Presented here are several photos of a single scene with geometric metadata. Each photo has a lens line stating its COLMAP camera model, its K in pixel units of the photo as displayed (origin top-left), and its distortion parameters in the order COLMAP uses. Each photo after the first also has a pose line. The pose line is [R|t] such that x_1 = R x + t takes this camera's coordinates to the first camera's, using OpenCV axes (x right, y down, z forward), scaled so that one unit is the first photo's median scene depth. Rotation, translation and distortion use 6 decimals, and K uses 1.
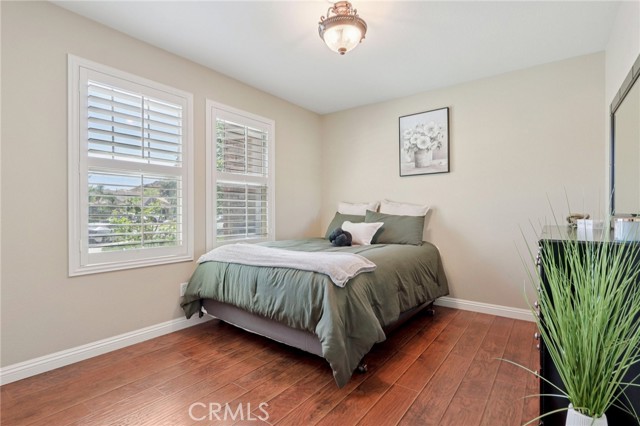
lens RADIAL K [[296.4, 0, 318.6], [0, 296.4, 213.2], [0, 0, 1]] dist [-0.018749, 0.000184]
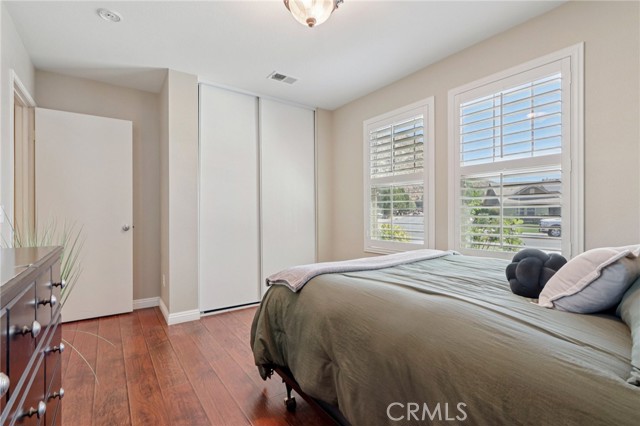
lens RADIAL K [[296.4, 0, 318.6], [0, 296.4, 213.2], [0, 0, 1]] dist [-0.018749, 0.000184]
pose [[-0.280354, 0.006195, -0.959877, 0.637778], [0.009906, 0.999945, 0.003560, -0.006815], [0.959846, -0.008510, -0.280400, 0.866305]]
